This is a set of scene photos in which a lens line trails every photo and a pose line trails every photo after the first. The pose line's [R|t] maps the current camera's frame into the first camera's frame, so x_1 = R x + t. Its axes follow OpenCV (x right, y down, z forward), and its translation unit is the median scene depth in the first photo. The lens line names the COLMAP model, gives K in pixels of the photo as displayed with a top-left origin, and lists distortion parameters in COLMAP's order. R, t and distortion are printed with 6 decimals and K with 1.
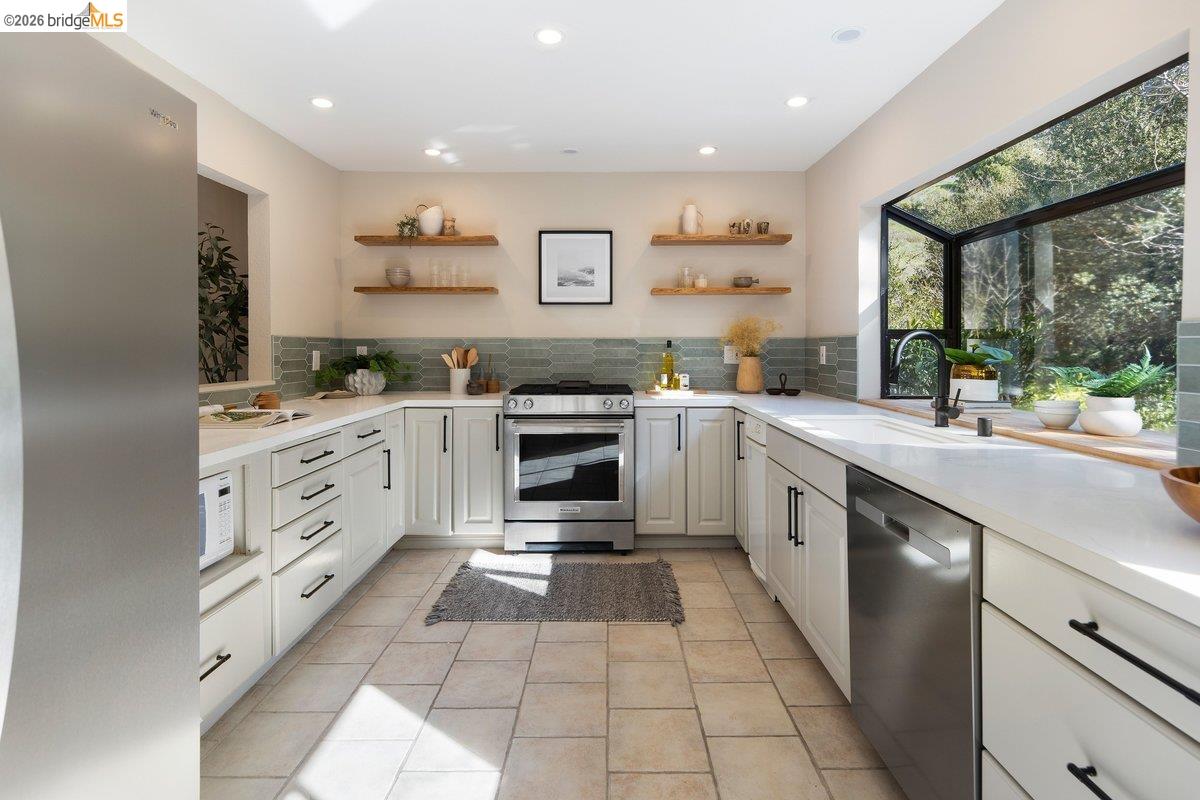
lens RADIAL K [[552.4, 0, 615.2], [0, 552.4, 349.3], [0, 0, 1]] dist [-0.013428, 0.000013]
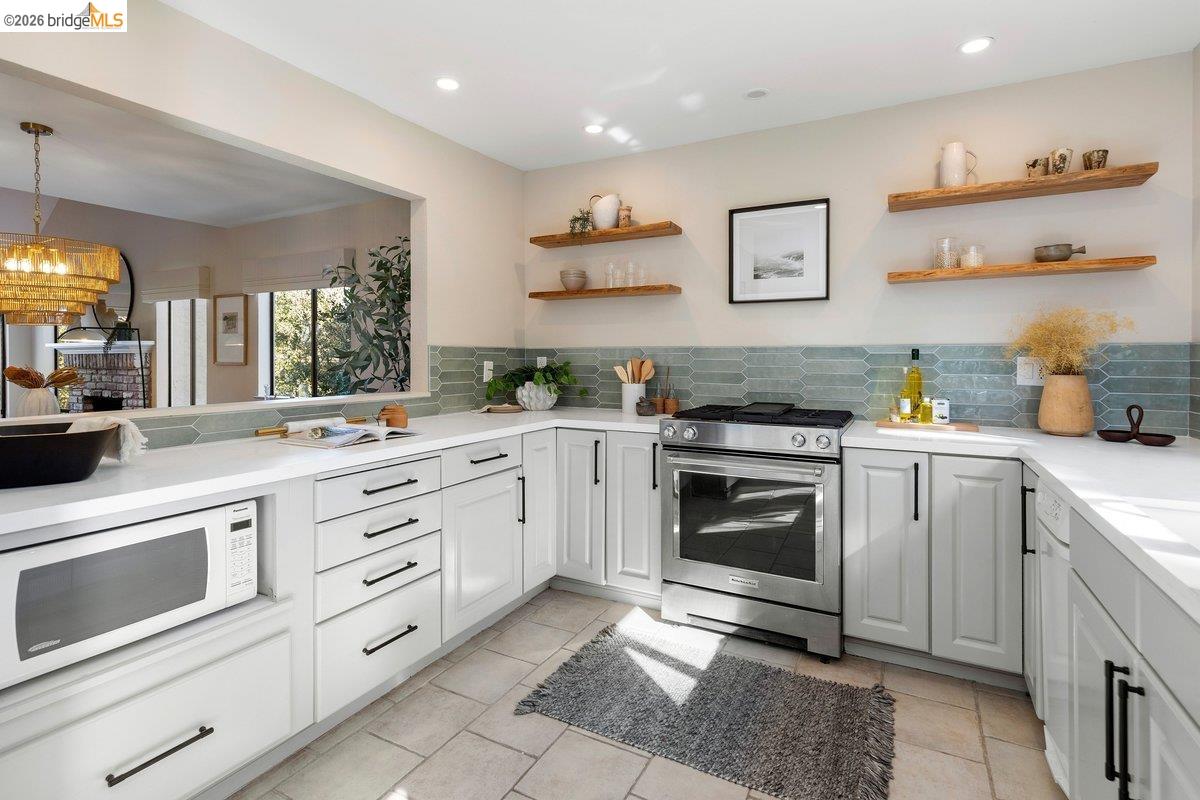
lens RADIAL K [[569.8, 0, 609.7], [0, 569.8, 359.0], [0, 0, 1]] dist [0.001754, 0.000547]
pose [[0.885074, 0.003626, -0.465436, 0.103401], [-0.004968, 0.999986, -0.001657, -0.000834], [0.465423, 0.003779, 0.885080, 0.235513]]
